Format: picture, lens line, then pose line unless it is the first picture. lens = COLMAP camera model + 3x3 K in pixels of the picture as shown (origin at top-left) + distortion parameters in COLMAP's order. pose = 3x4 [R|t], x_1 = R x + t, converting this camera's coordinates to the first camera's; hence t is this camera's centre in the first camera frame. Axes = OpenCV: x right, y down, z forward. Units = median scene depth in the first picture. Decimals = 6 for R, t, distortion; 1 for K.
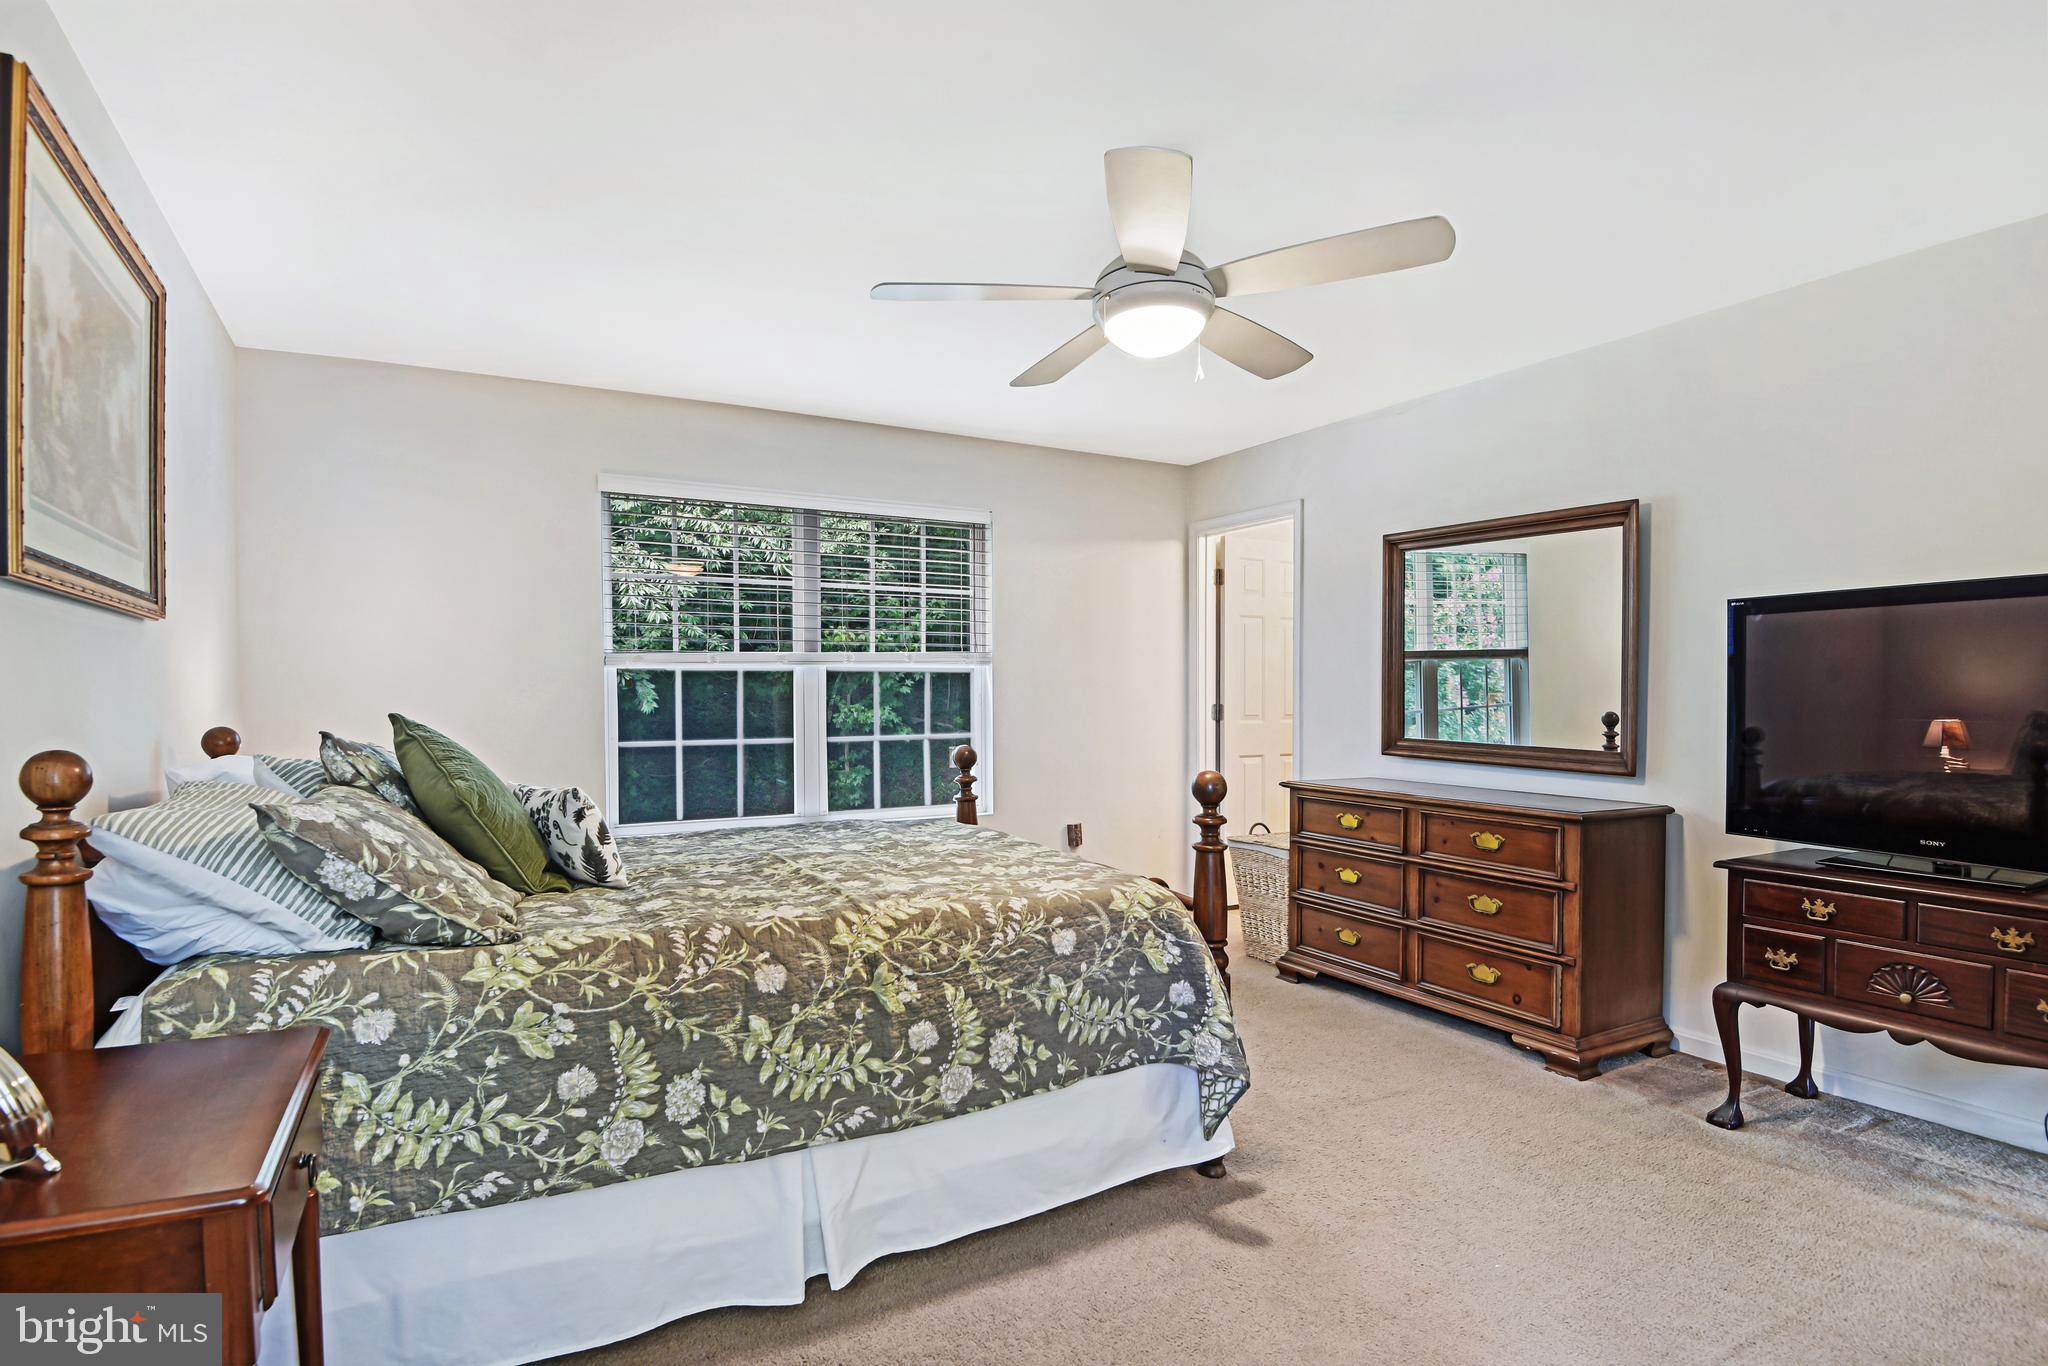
lens RADIAL K [[1054.0, 0, 1033.7], [0, 1054.0, 701.4], [0, 0, 1]] dist [0.003230, -0.002015]
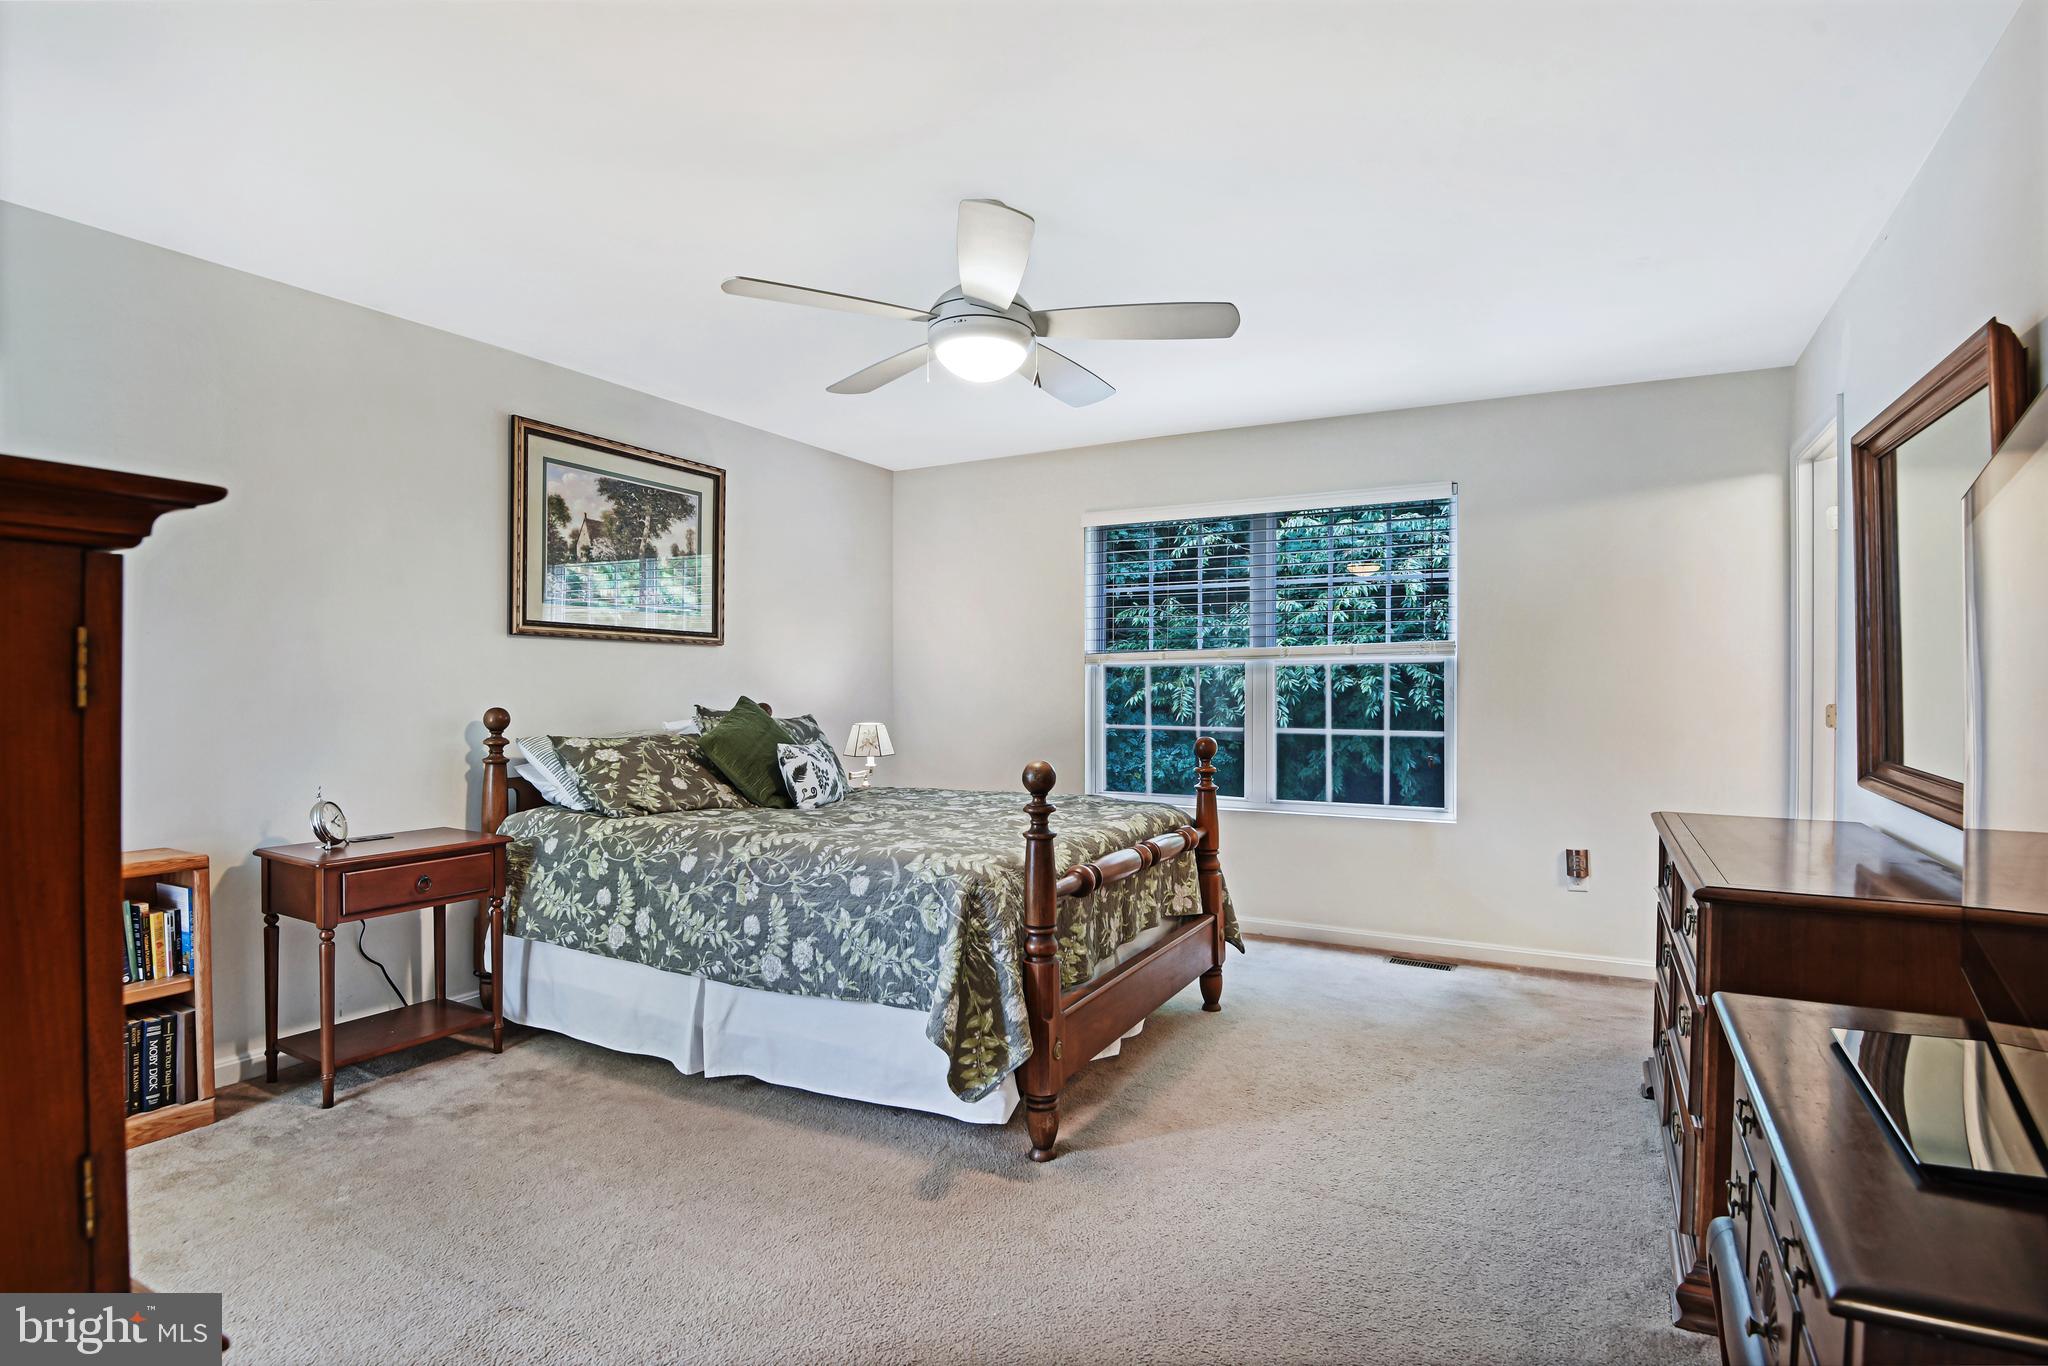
lens RADIAL K [[1054.0, 0, 1036.4], [0, 1054.0, 676.3], [0, 0, 1]] dist [0.003230, -0.002015]
pose [[0.530523, -0.004894, -0.847656, 1.198838], [-0.009684, 0.999883, -0.011834, -0.004403], [0.847615, 0.014487, 0.530414, 0.522570]]
